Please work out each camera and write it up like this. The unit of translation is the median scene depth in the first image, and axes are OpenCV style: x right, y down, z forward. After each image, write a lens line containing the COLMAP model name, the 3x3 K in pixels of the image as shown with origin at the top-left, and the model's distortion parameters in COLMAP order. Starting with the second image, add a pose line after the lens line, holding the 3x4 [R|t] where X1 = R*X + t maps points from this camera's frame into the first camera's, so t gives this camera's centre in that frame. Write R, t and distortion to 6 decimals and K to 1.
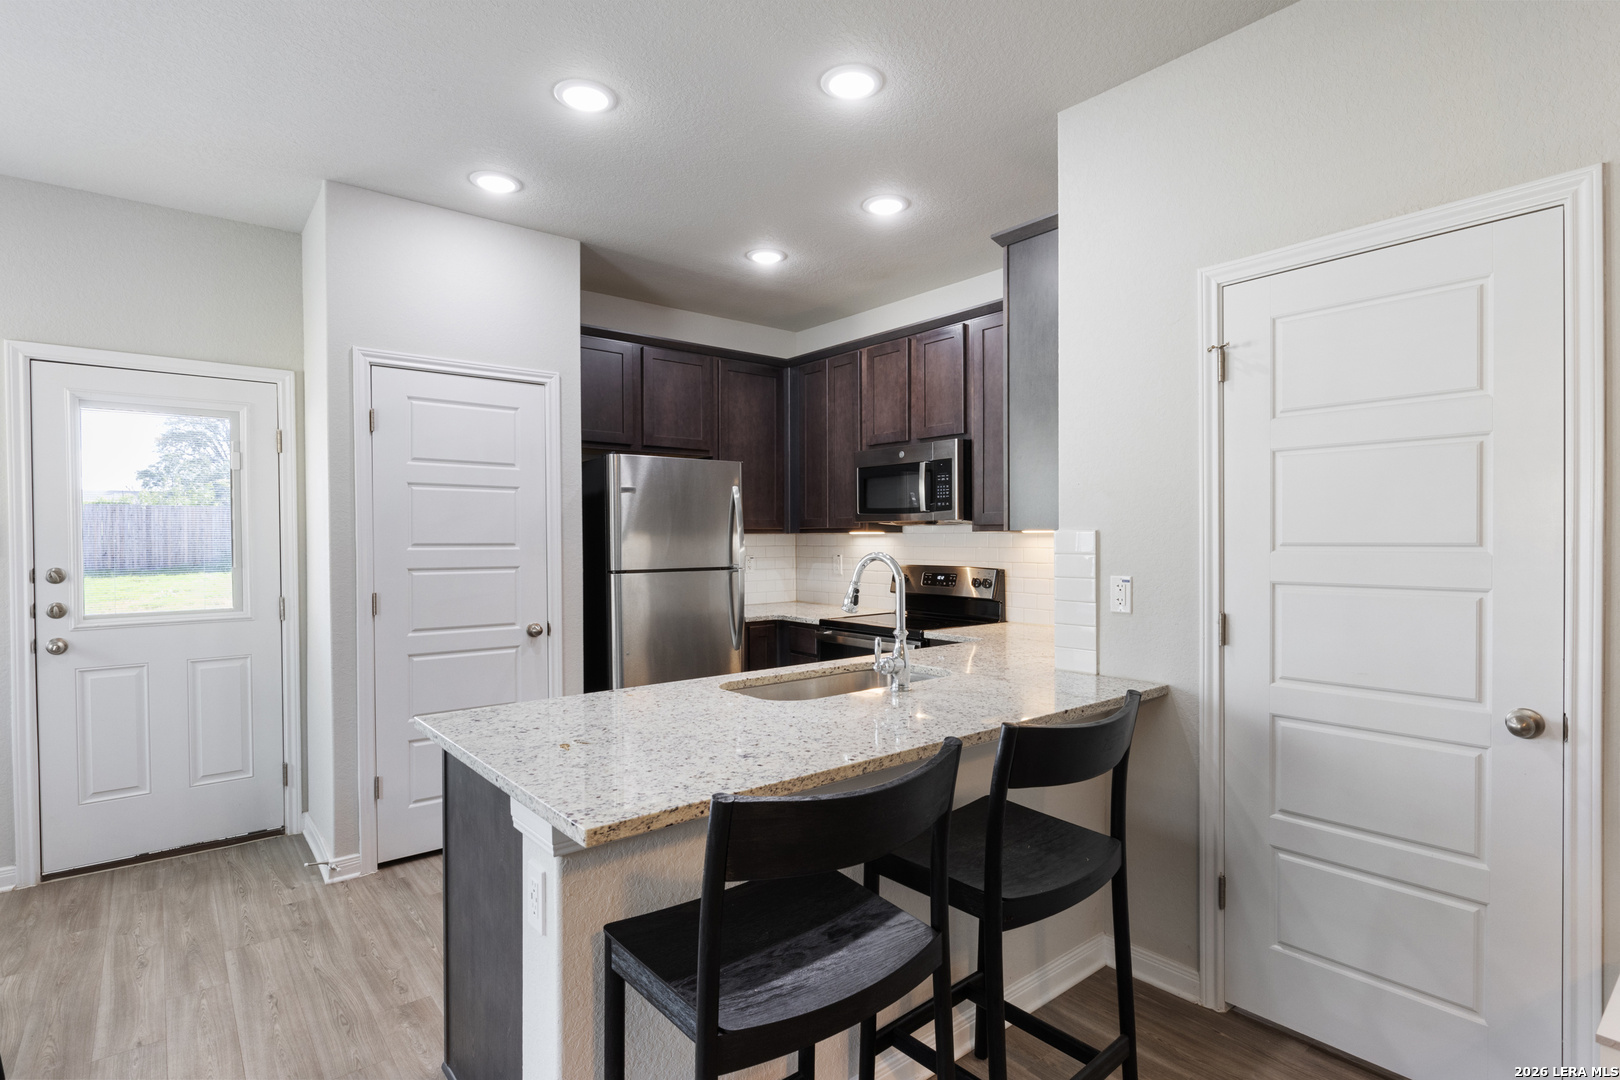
lens RADIAL K [[801.1, 0, 820.4], [0, 801.1, 547.4], [0, 0, 1]] dist [-0.003034, -0.003246]
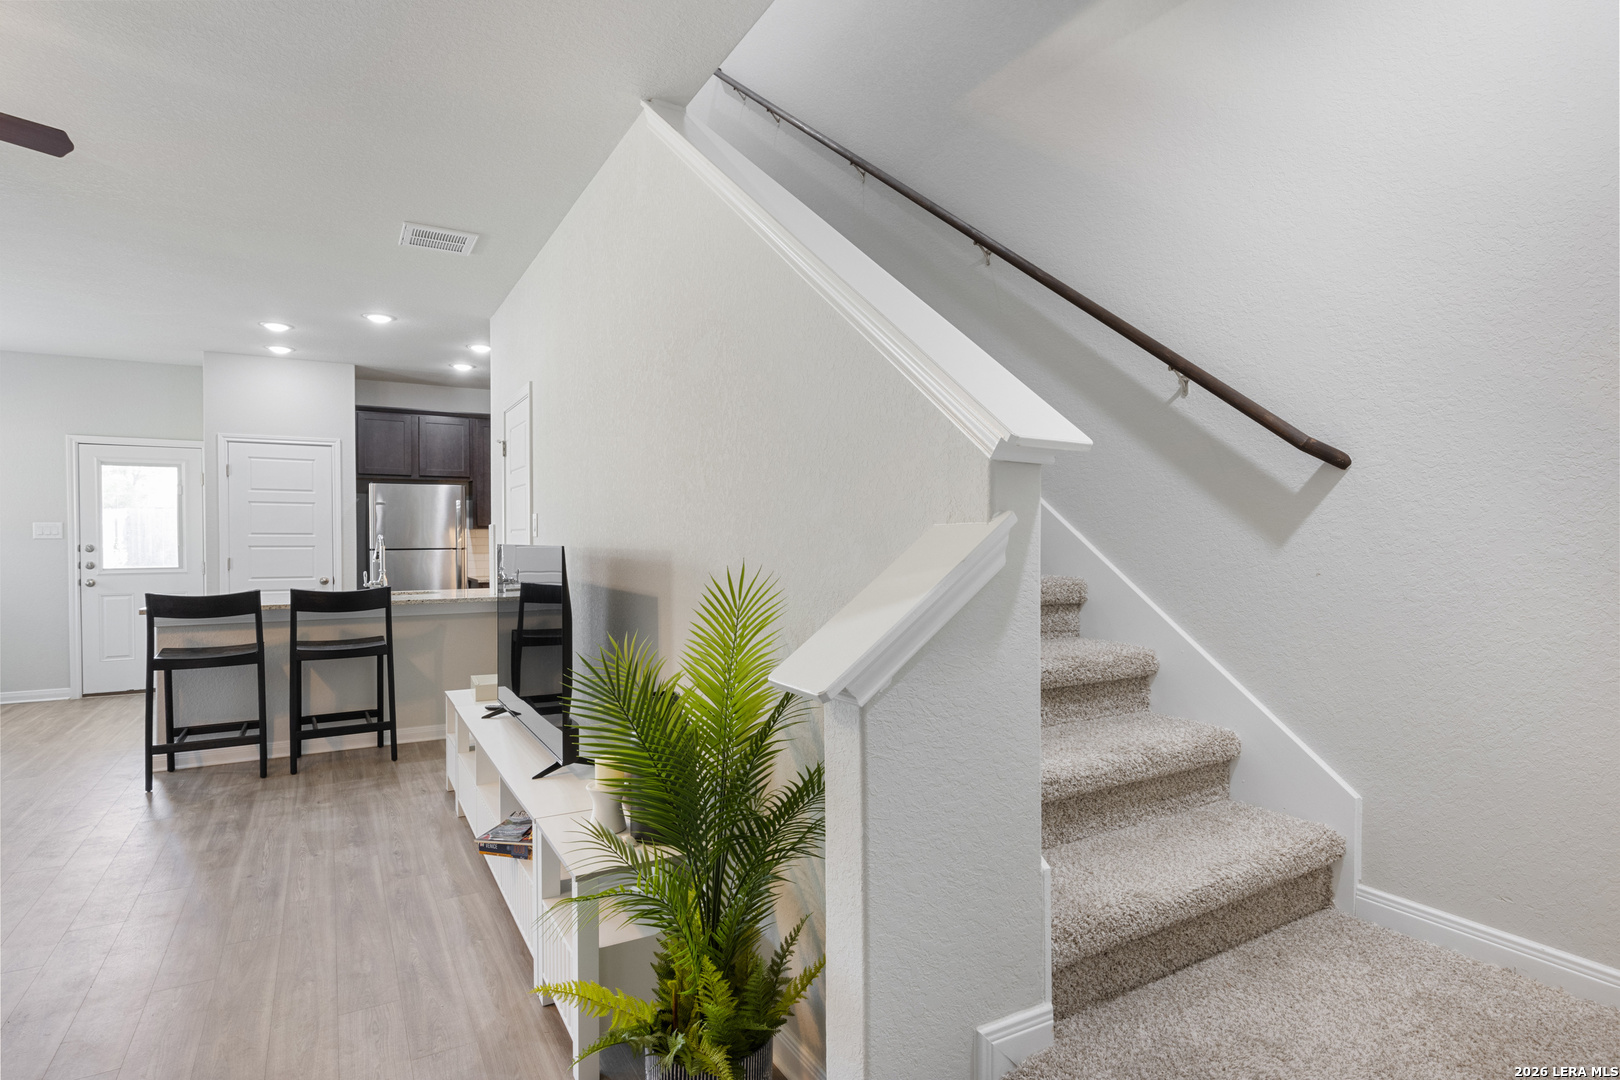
lens RADIAL K [[830.0, 0, 811.4], [0, 830.0, 548.9], [0, 0, 1]] dist [-0.001528, -0.003057]
pose [[0.986220, 0.002552, -0.165417, 1.175733], [-0.002482, 0.999997, 0.000630, 0.030041], [0.165418, -0.000210, 0.986224, -0.760888]]
